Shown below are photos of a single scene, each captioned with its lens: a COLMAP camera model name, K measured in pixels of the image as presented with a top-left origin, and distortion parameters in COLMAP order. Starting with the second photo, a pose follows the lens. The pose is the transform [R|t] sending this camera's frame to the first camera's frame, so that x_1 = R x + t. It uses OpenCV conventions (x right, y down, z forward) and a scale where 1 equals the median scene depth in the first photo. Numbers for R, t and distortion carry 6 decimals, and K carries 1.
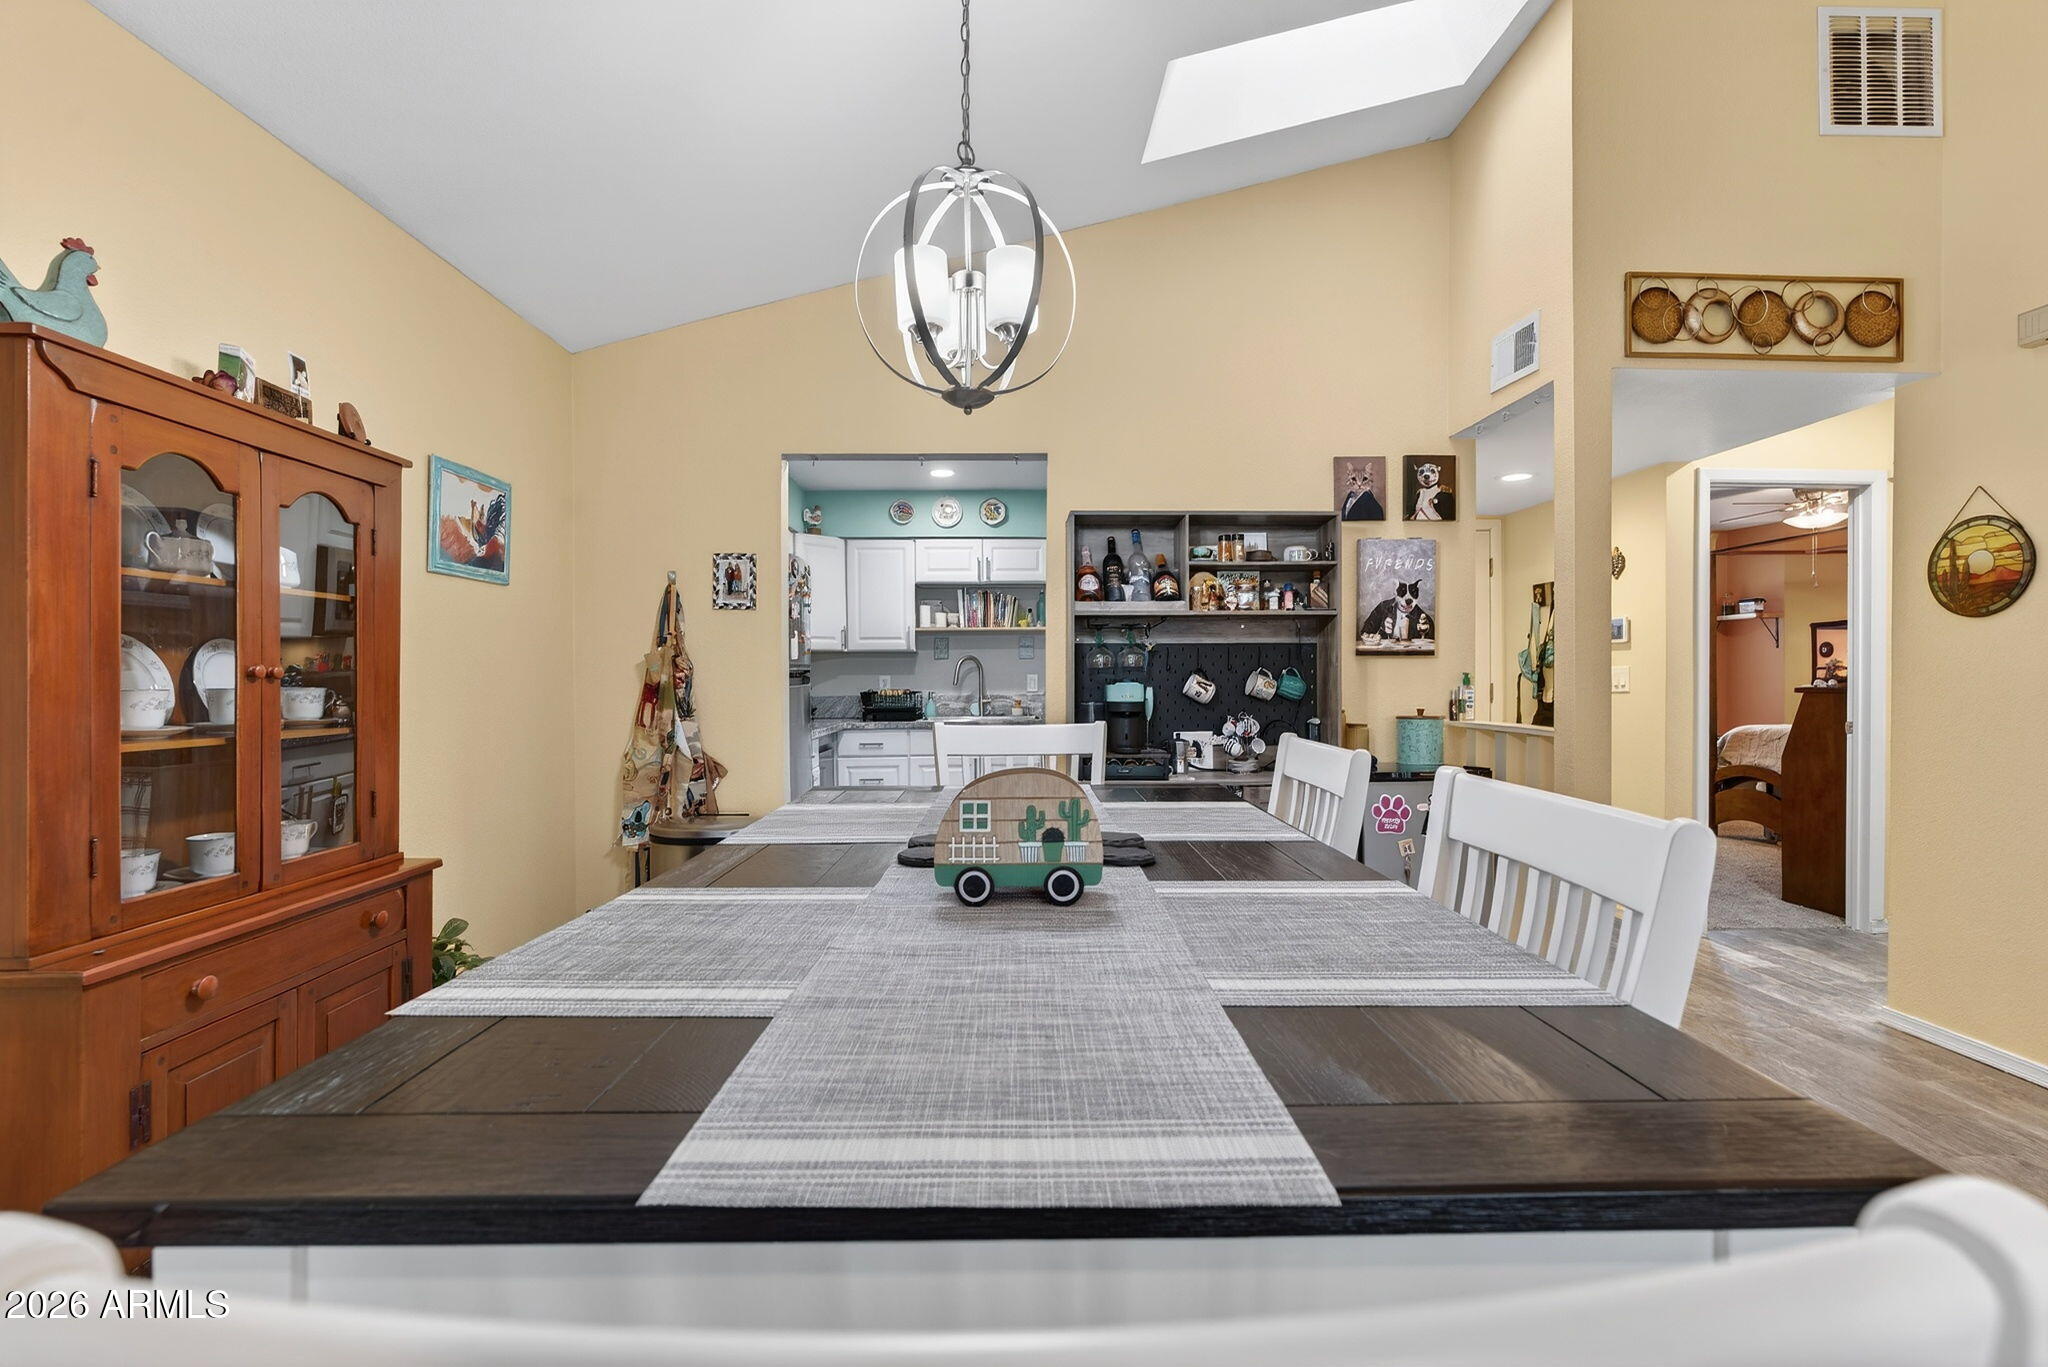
lens RADIAL K [[911.9, 0, 1025.5], [0, 911.9, 688.8], [0, 0, 1]] dist [-0.020428, 0.005195]
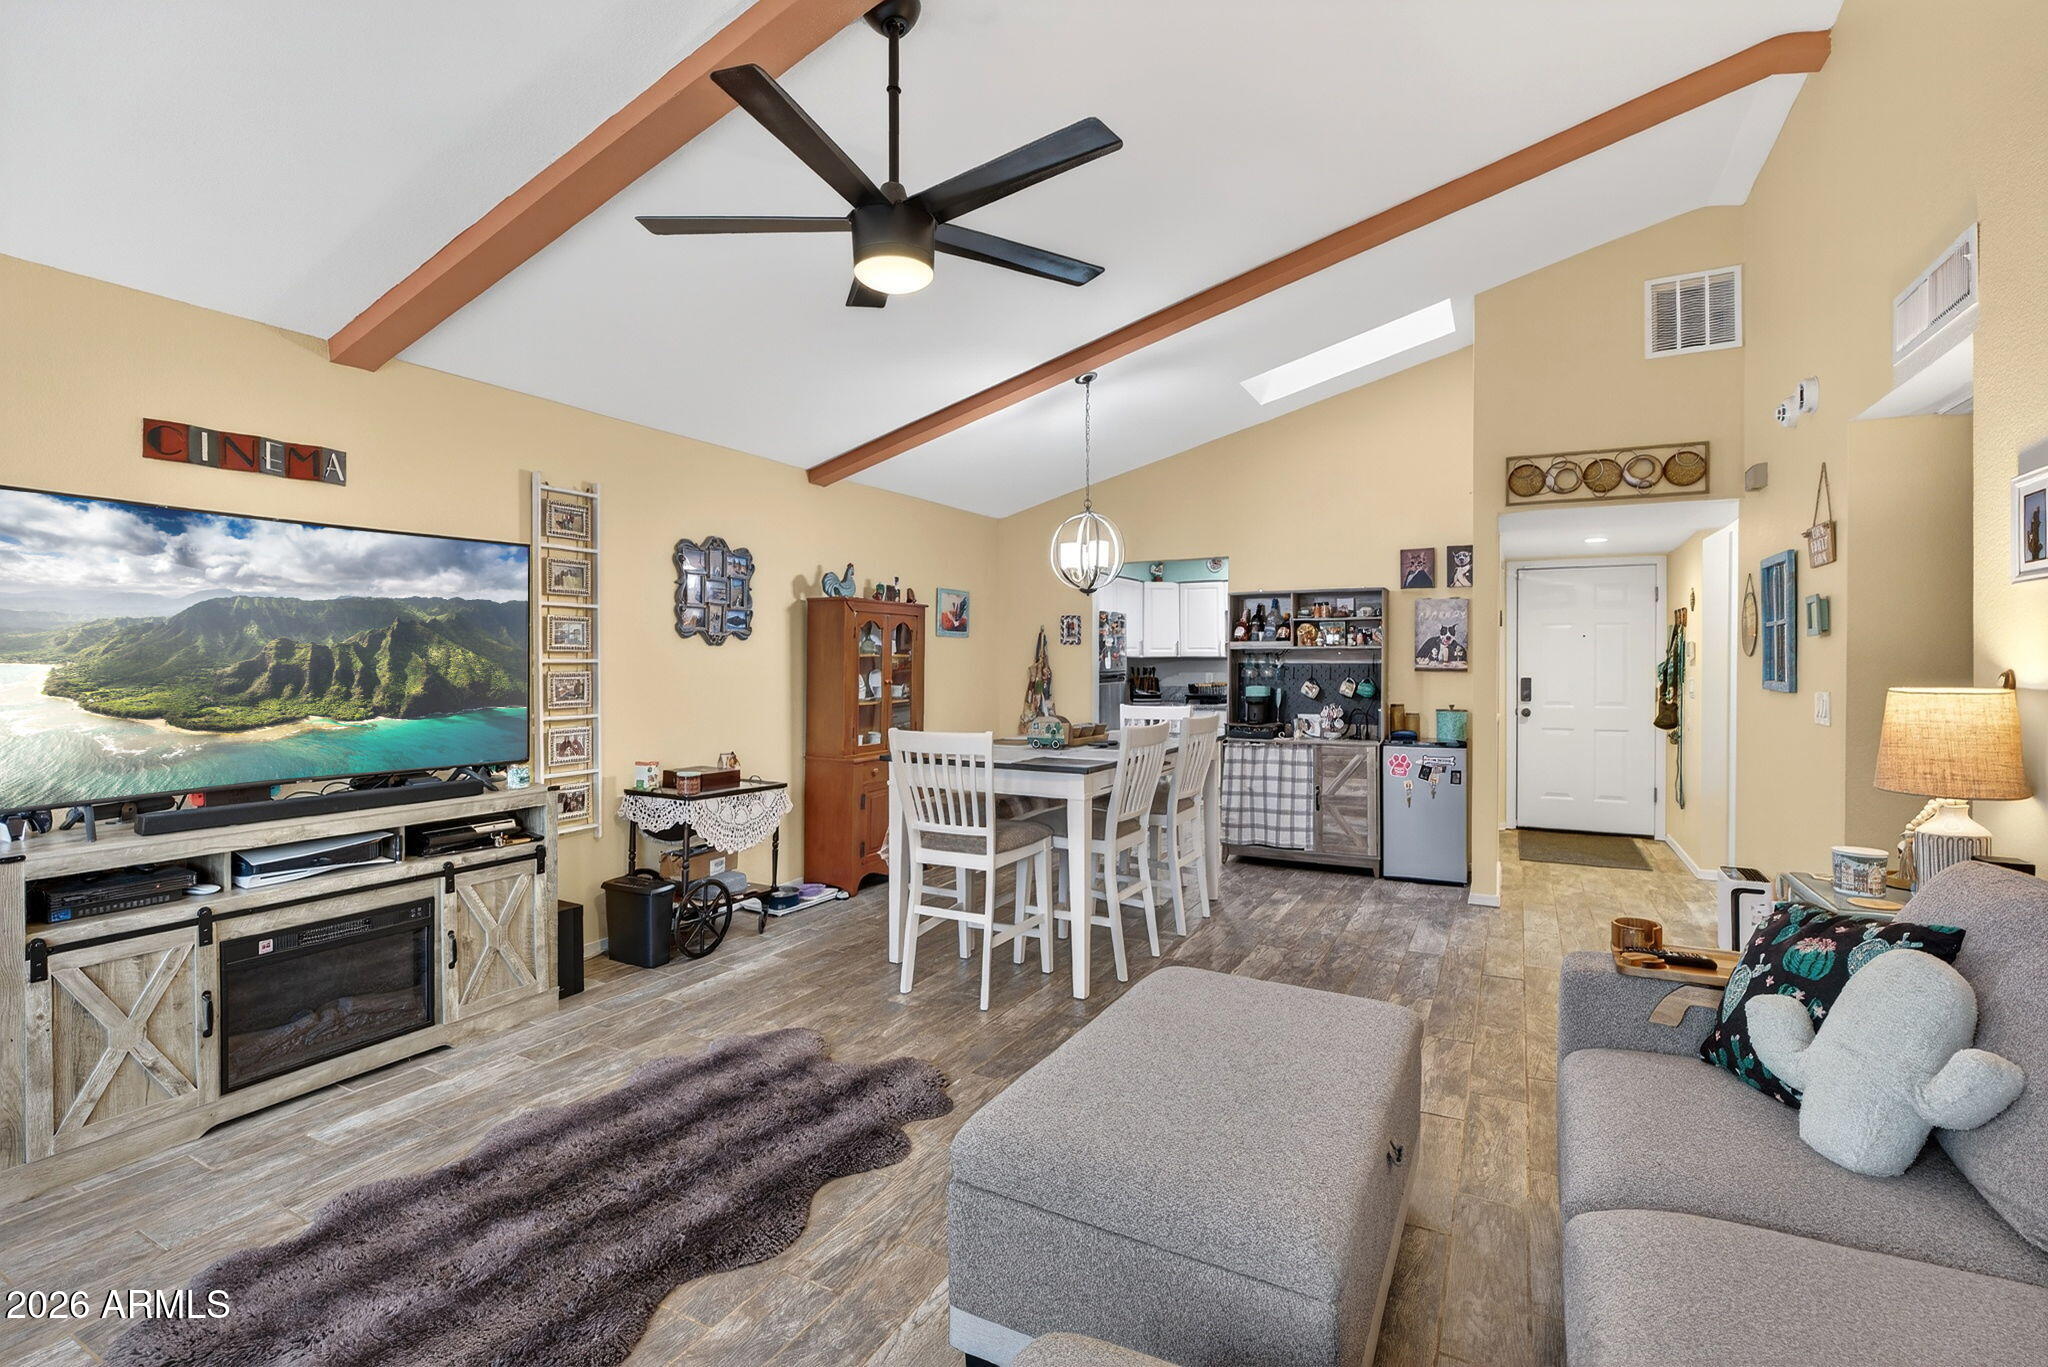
lens RADIAL K [[920.3, 0, 1053.3], [0, 920.3, 678.8], [0, 0, 1]] dist [-0.019222, 0.000299]
pose [[0.884740, 0.015522, -0.465827, 0.585712], [-0.011267, 0.999866, 0.011918, -0.036824], [0.465949, -0.005296, 0.884796, -0.791155]]
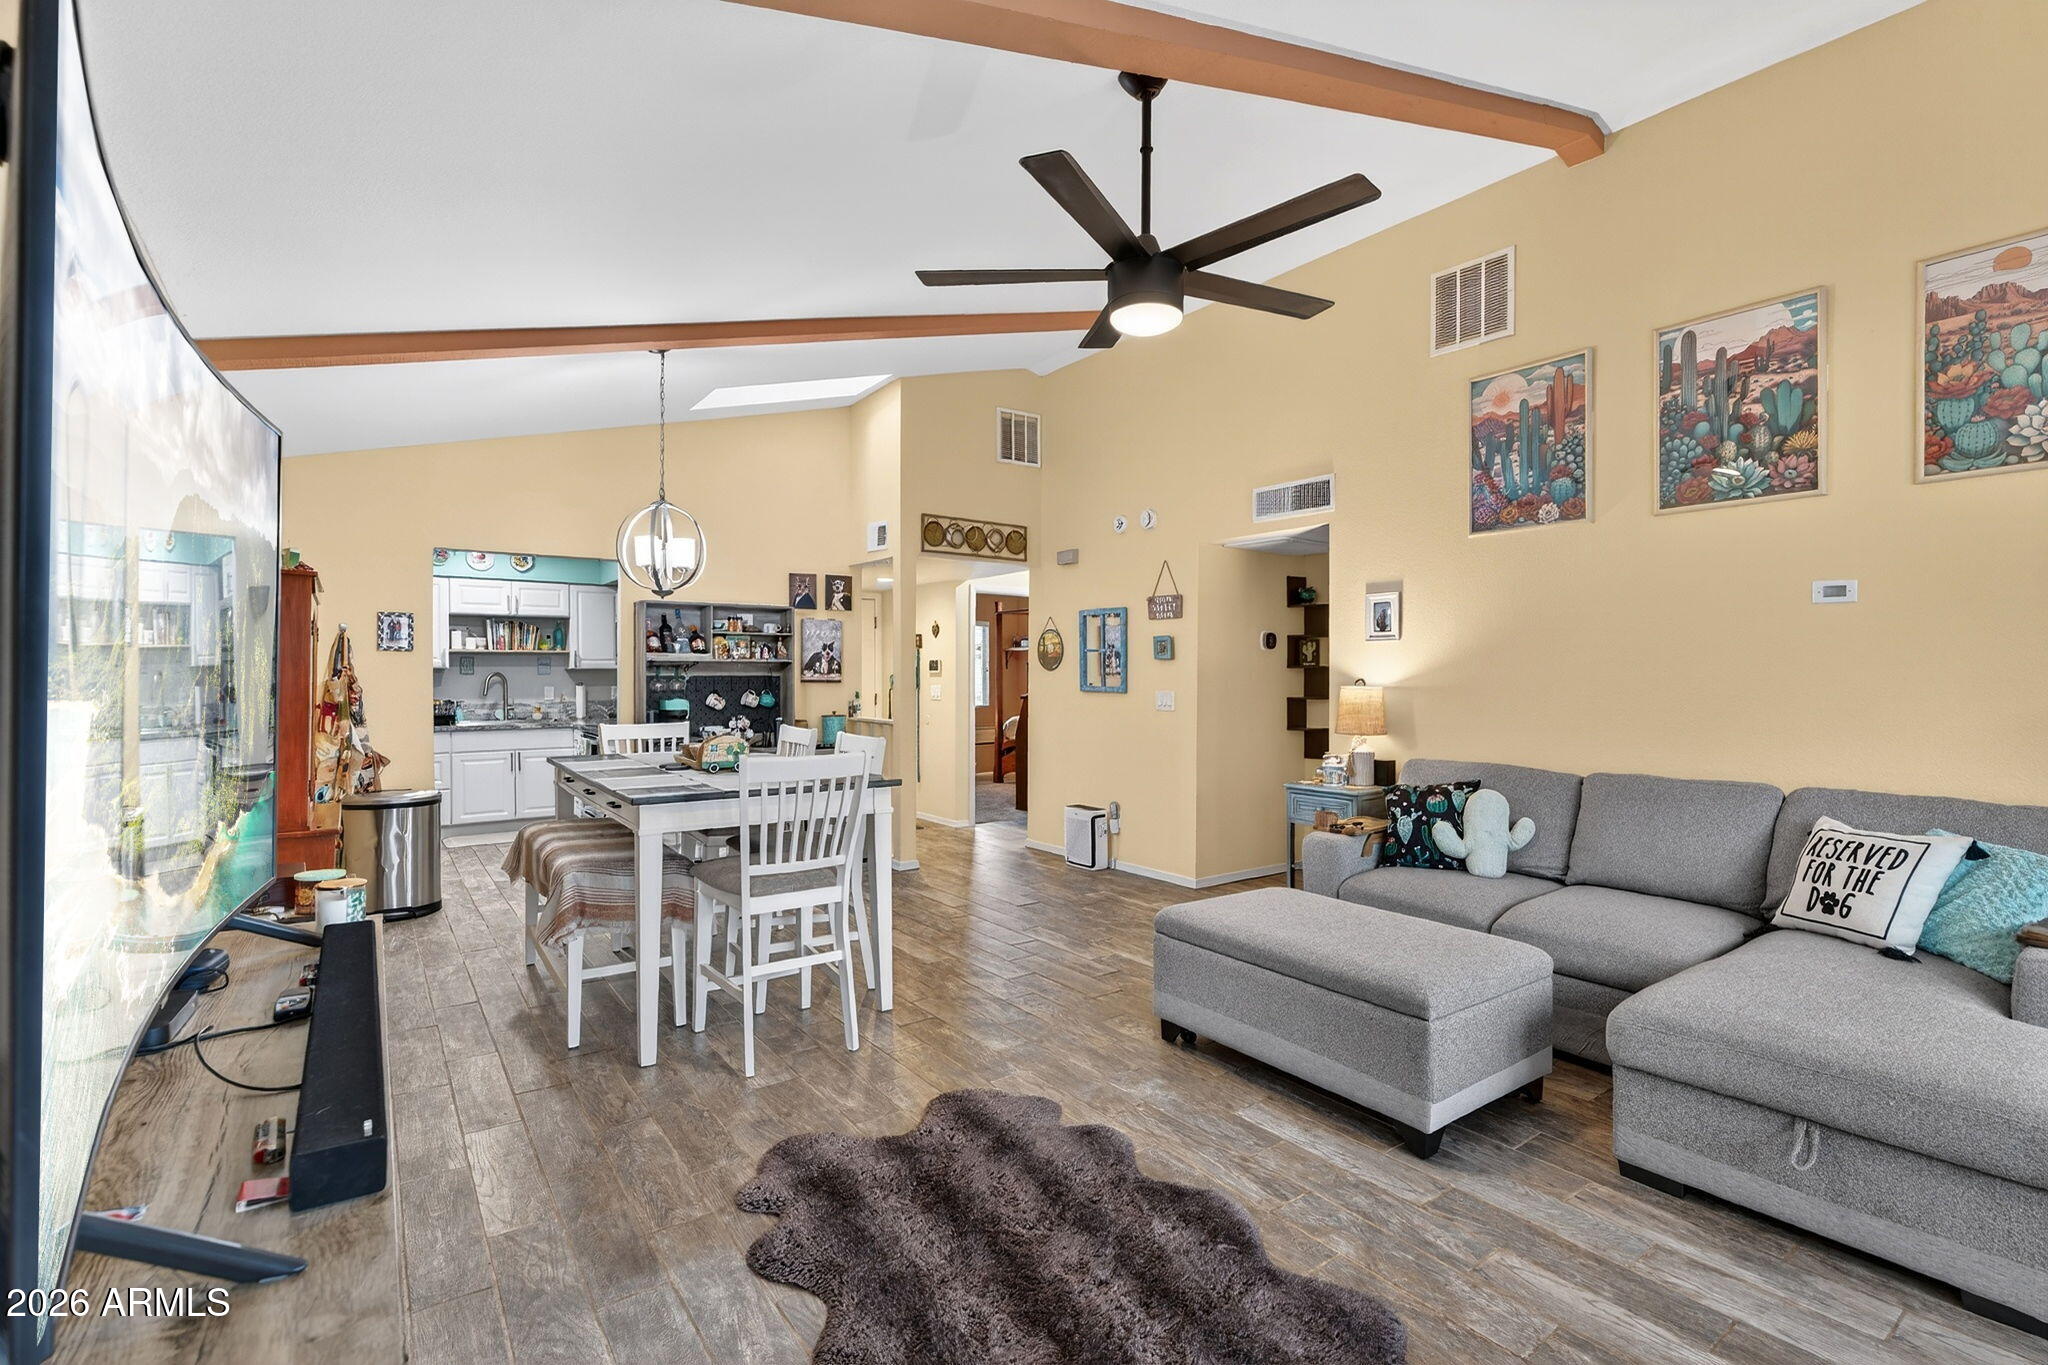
lens RADIAL K [[911.9, 0, 1025.5], [0, 911.9, 687.8], [0, 0, 1]] dist [-0.020428, 0.005195]
pose [[0.816548, -0.001855, 0.577274, -0.339705], [0.000503, 0.999997, 0.002502, -0.031774], [-0.577277, -0.001752, 0.816547, -0.790824]]
